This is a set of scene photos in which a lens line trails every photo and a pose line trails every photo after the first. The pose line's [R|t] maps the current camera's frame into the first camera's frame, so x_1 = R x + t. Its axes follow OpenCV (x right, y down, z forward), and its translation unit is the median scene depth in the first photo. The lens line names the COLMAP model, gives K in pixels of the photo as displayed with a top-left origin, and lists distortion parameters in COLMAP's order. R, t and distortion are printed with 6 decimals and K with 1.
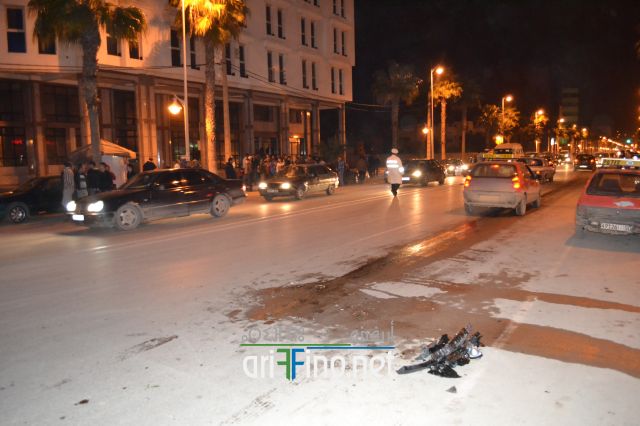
lens RADIAL K [[508.3, 0, 320.0], [0, 508.3, 213.0], [0, 0, 1]] dist [-0.083486, 0.014451]
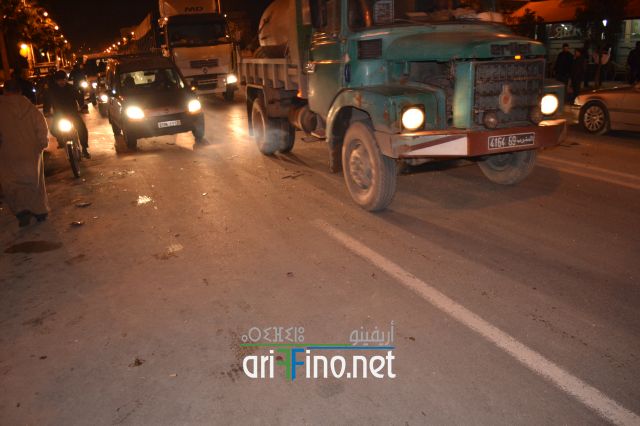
lens RADIAL K [[508.3, 0, 320.0], [0, 508.3, 213.0], [0, 0, 1]] dist [-0.083486, 0.014451]
pose [[0.535606, -0.255324, 0.804945, -0.031153], [0.123935, 0.966643, 0.224148, -0.105088], [-0.835324, -0.020295, 0.549383, 0.971463]]
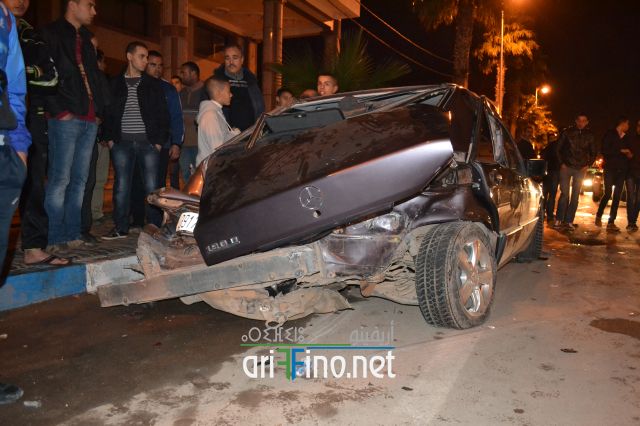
lens RADIAL K [[501.7, 0, 325.0], [0, 501.7, 217.1], [0, 0, 1]] dist [-0.069905, 0.002029]
pose [[0.991356, 0.038078, 0.125550, -0.018262], [-0.035966, 0.999171, -0.019050, -0.082121], [-0.126172, 0.014369, 0.991904, 1.079956]]
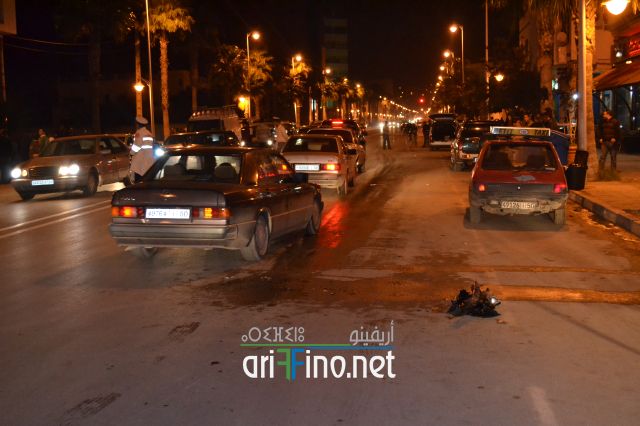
lens RADIAL K [[913.2, 0, 320.0], [0, 913.2, 213.0], [0, 0, 1]] dist [-0.024430, -0.000292]
pose [[0.899198, -0.044602, 0.435262, -0.150167], [0.054321, 0.998474, -0.009904, 0.014198], [-0.434156, 0.032550, 0.900249, -0.107406]]
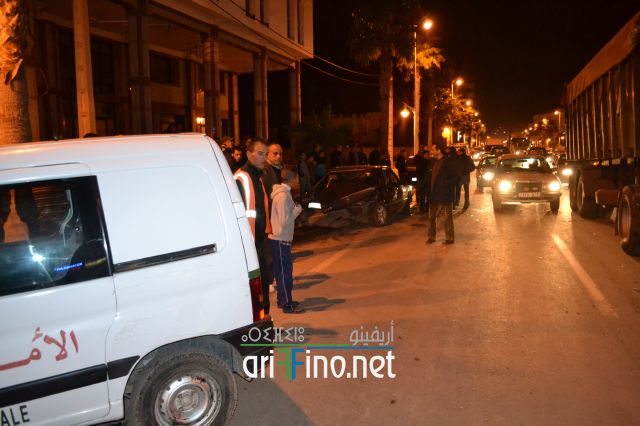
lens RADIAL K [[508.3, 0, 320.0], [0, 508.3, 213.0], [0, 0, 1]] dist [-0.083486, 0.014451]
pose [[0.971156, -0.020022, 0.237602, -0.132888], [0.018041, 0.999782, 0.010506, -0.080084], [-0.237761, -0.005917, 0.971306, 0.756912]]
